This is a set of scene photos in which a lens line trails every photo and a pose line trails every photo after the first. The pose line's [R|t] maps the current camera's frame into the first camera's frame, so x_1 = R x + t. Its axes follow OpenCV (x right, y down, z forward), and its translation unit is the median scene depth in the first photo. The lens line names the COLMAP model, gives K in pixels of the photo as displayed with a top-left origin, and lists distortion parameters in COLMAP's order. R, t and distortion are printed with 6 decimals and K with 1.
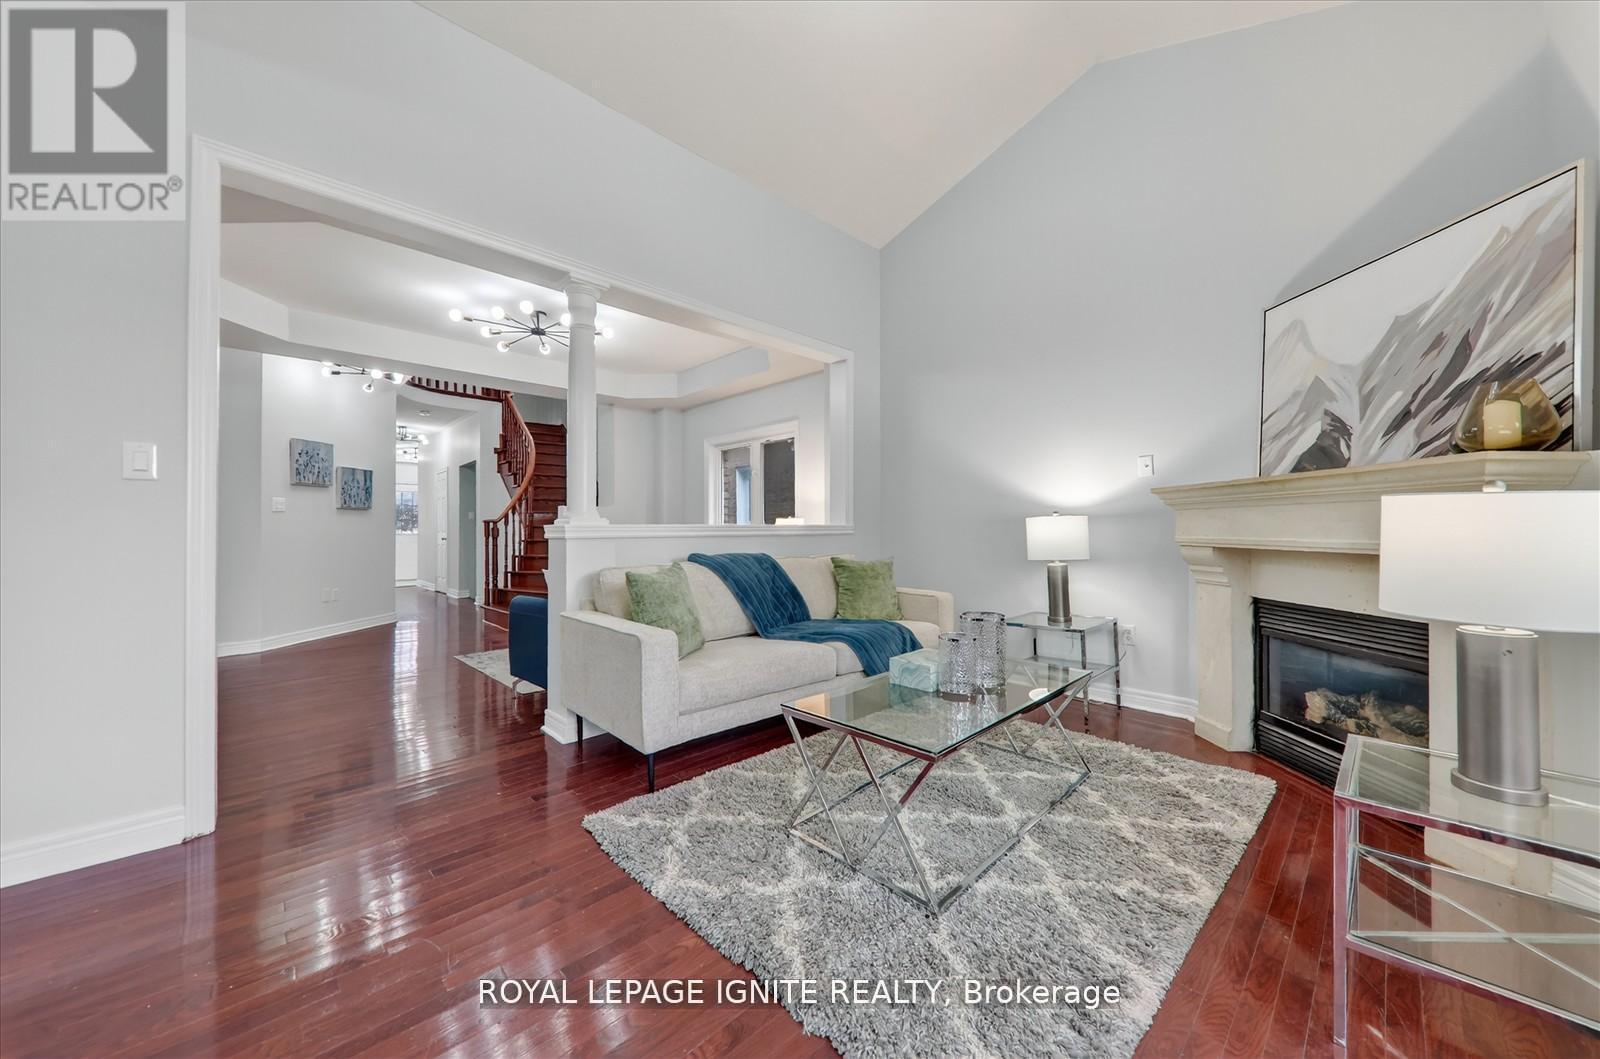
lens RADIAL K [[566.7, 0, 798.8], [0, 566.7, 525.5], [0, 0, 1]] dist [-0.000821, -0.000173]
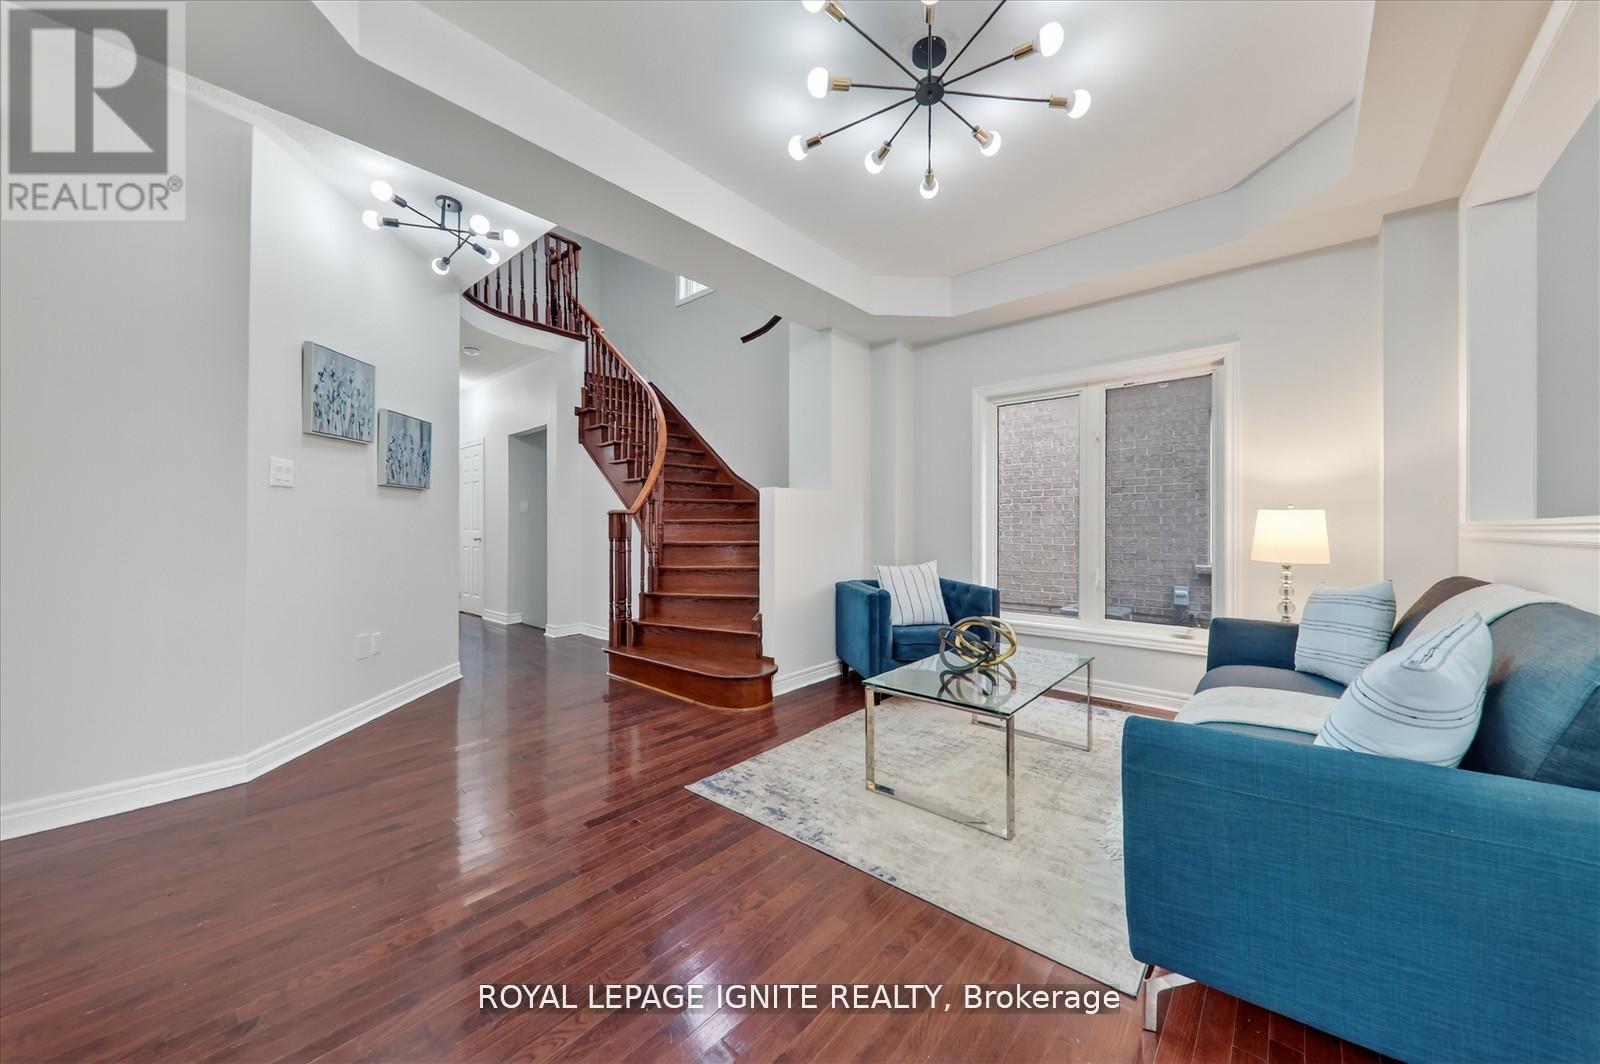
lens RADIAL K [[568.9, 0, 803.7], [0, 568.9, 536.2], [0, 0, 1]] dist [0.006291, -0.002835]
pose [[0.996489, 0.007250, 0.083412, -0.430023], [-0.008537, 0.999850, 0.015087, 0.007396], [-0.083290, -0.015746, 0.996401, 0.393421]]
